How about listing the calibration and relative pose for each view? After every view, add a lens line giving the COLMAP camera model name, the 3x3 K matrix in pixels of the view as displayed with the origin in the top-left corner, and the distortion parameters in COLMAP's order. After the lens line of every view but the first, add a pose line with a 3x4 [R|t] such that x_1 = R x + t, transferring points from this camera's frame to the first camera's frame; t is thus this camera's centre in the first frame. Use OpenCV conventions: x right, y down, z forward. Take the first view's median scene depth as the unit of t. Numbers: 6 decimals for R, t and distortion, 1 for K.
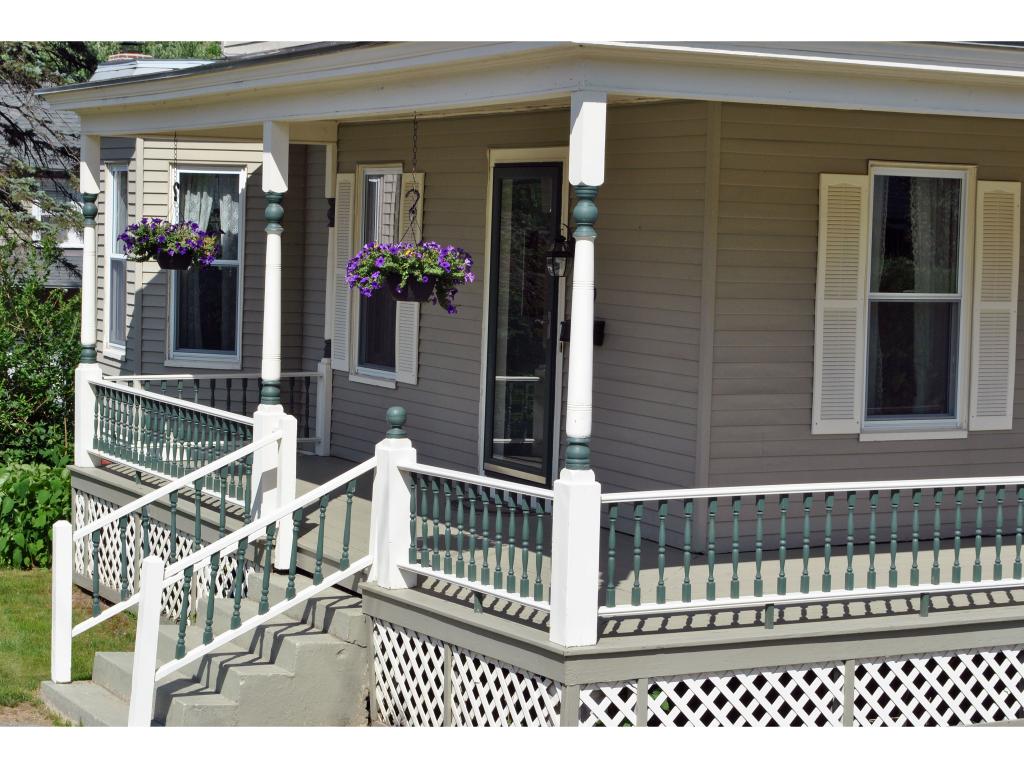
lens RADIAL K [[2122.1, 0, 512.0], [0, 2122.1, 384.0], [0, 0, 1]] dist [0.023642, -0.025735]
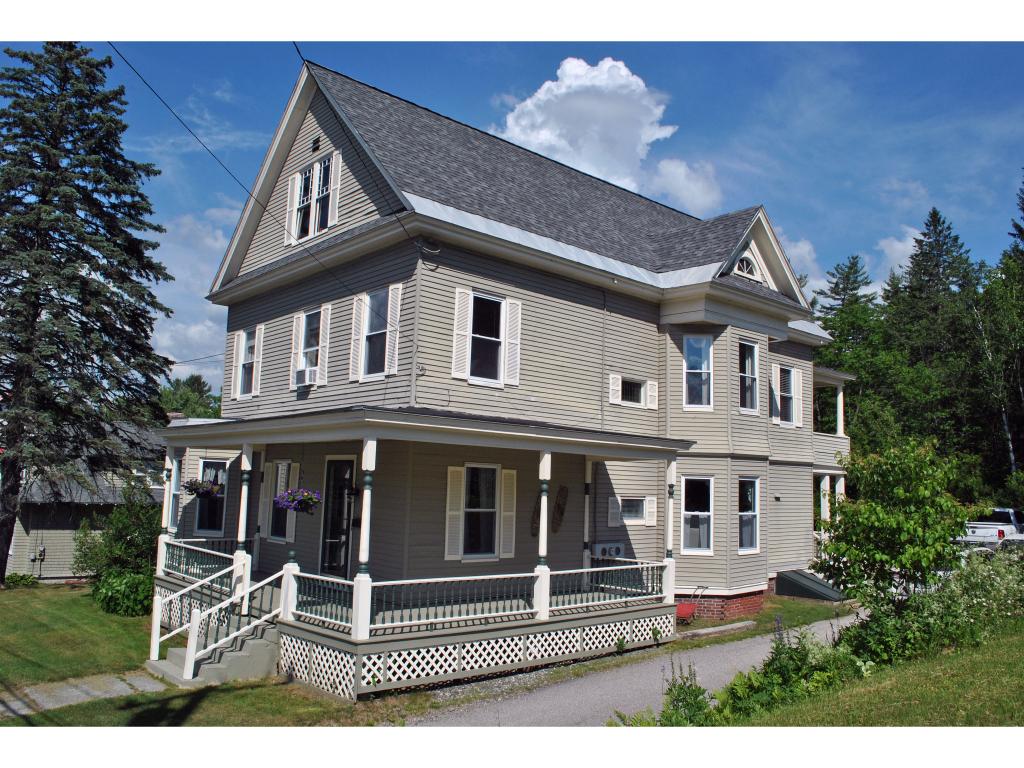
lens RADIAL K [[807.2, 0, 512.0], [0, 807.2, 384.0], [0, 0, 1]] dist [-0.082483, 0.004660]
pose [[0.972364, 0.034940, 0.230843, -0.025013], [0.010460, 0.981226, -0.192578, 0.000893], [-0.233237, 0.189670, 0.953743, -0.066983]]
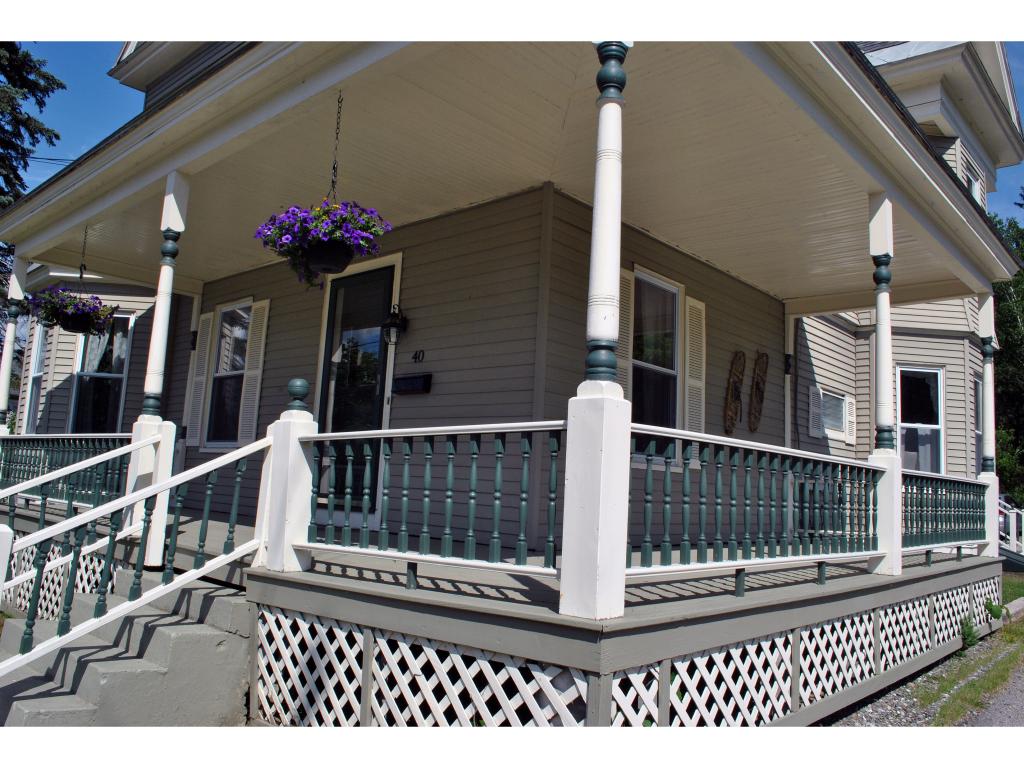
lens RADIAL K [[807.2, 0, 512.0], [0, 807.2, 384.0], [0, 0, 1]] dist [-0.082483, 0.004660]
pose [[0.943825, 0.065547, 0.323880, -0.080100], [-0.002085, 0.981291, -0.192519, 0.082089], [-0.330439, 0.181029, 0.926304, 0.622818]]
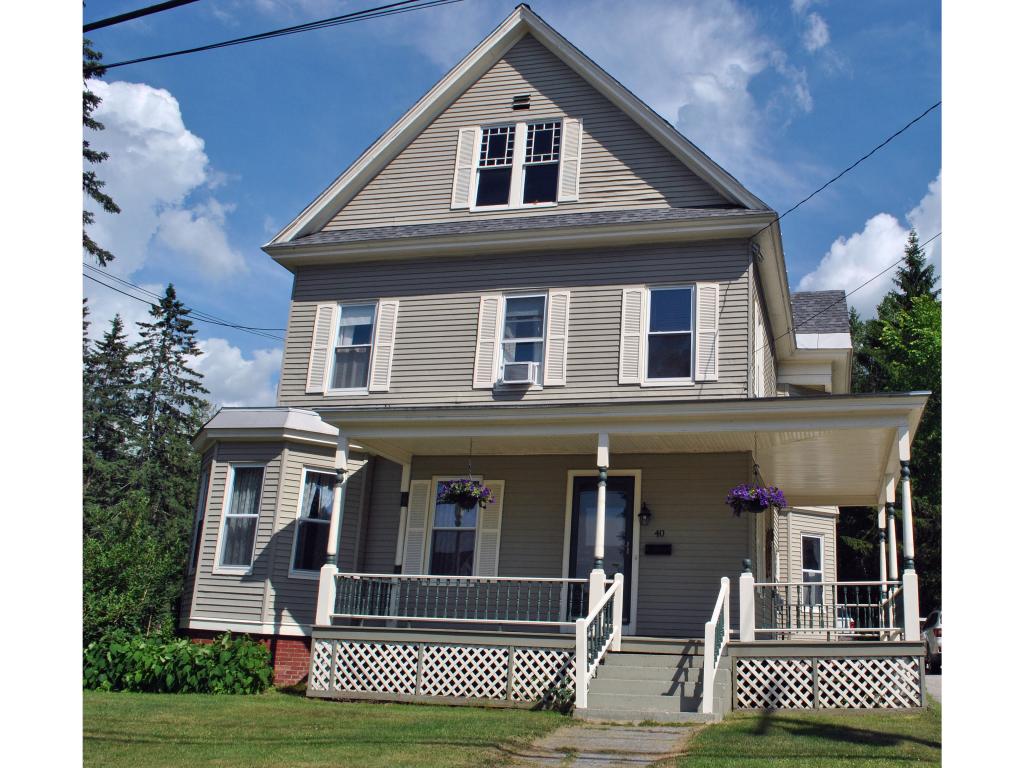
lens RADIAL K [[911.9, 0, 651.1], [0, 911.9, 383.0], [0, 0, 1]] dist [-0.070781, 0.005859]
pose [[0.639937, 0.206245, 0.740232, -0.861996], [0.045545, 0.951435, -0.304464, 0.121107], [-0.767077, 0.228551, 0.599465, 0.450670]]
